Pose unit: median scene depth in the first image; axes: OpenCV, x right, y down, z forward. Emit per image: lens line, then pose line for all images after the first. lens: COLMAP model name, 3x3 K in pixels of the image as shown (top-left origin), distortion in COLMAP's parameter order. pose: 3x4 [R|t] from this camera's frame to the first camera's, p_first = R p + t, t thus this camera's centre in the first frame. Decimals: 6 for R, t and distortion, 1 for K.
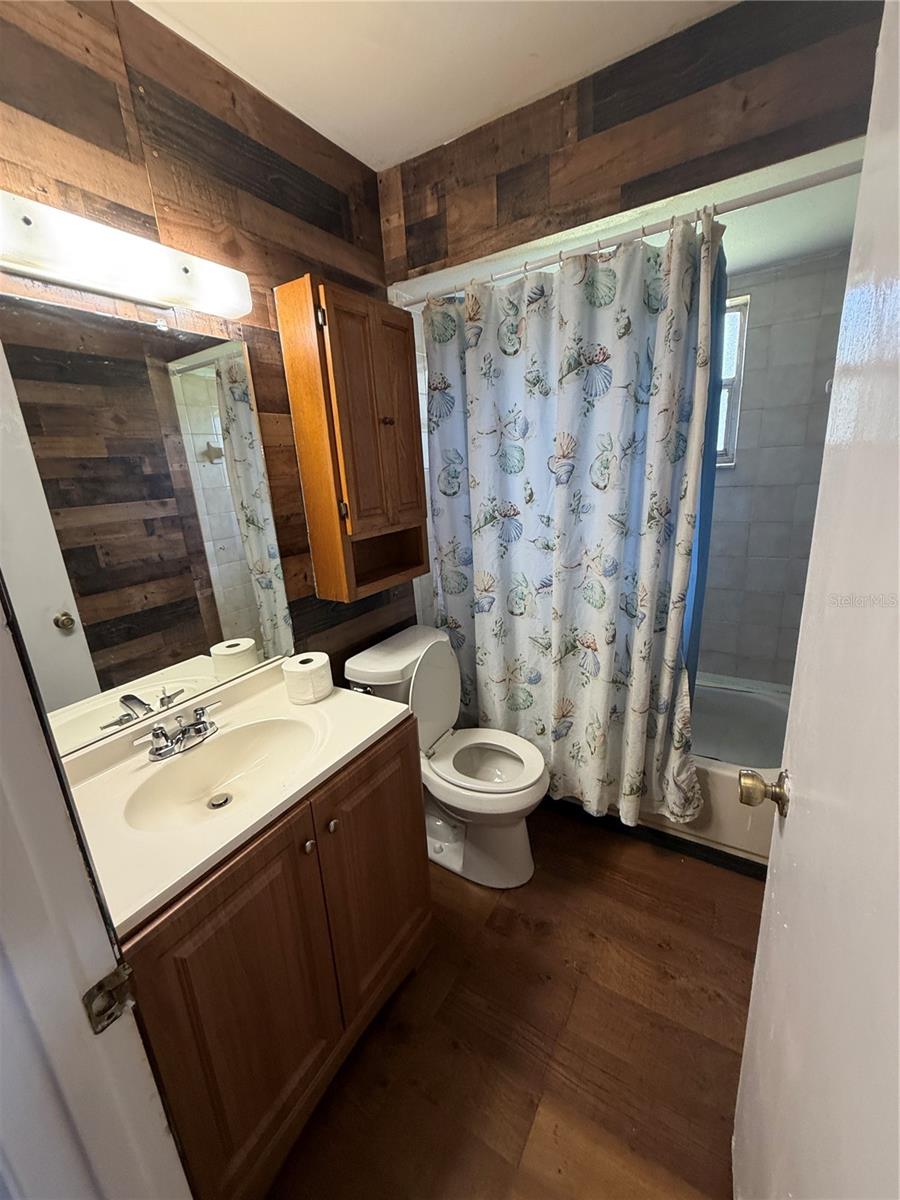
lens RADIAL K [[479.5, 0, 451.2], [0, 479.5, 598.9], [0, 0, 1]] dist [0.001832, -0.000455]
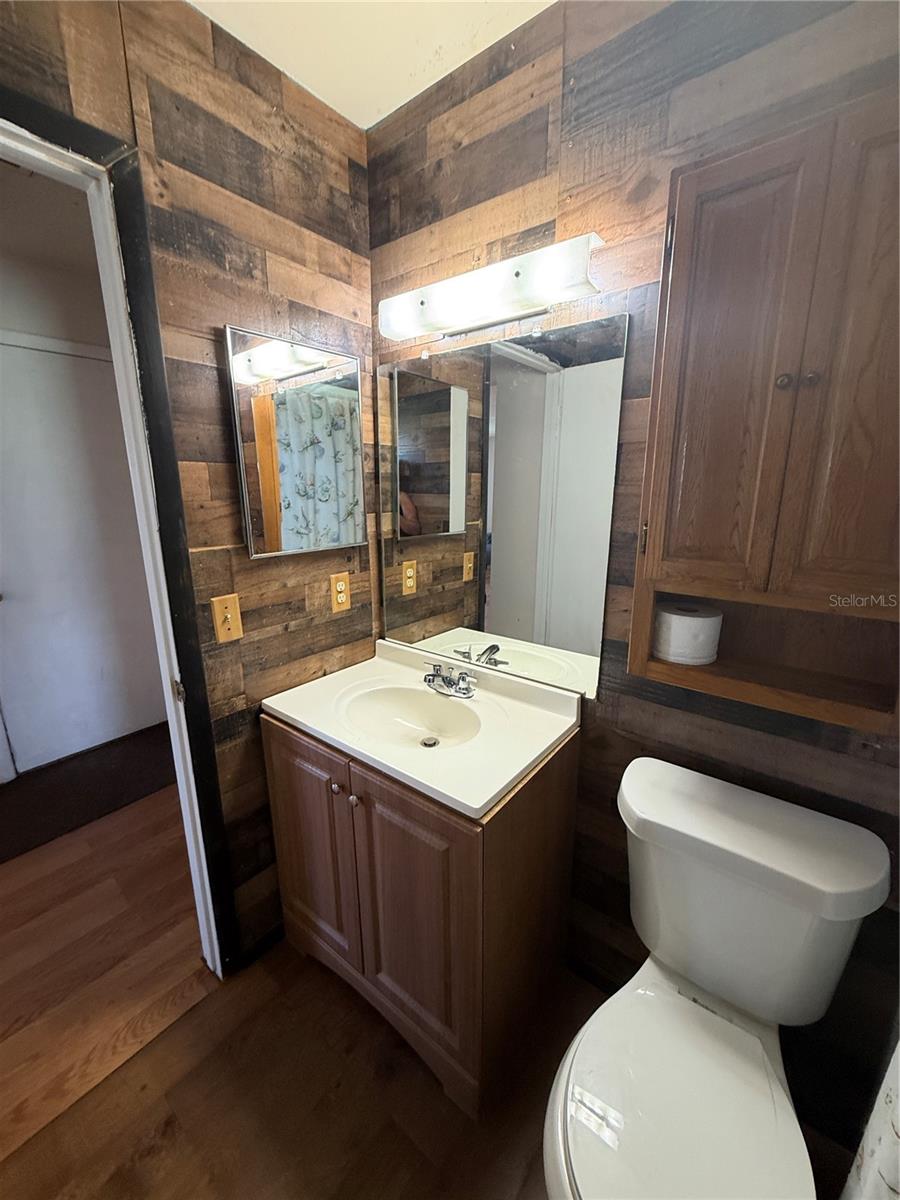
lens RADIAL K [[479.5, 0, 451.2], [0, 479.5, 598.9], [0, 0, 1]] dist [0.001832, -0.000455]
pose [[-0.122652, 0.293818, -0.947960, 0.590553], [-0.255288, 0.913690, 0.316226, -0.329897], [0.959054, 0.280788, -0.037058, 1.047472]]
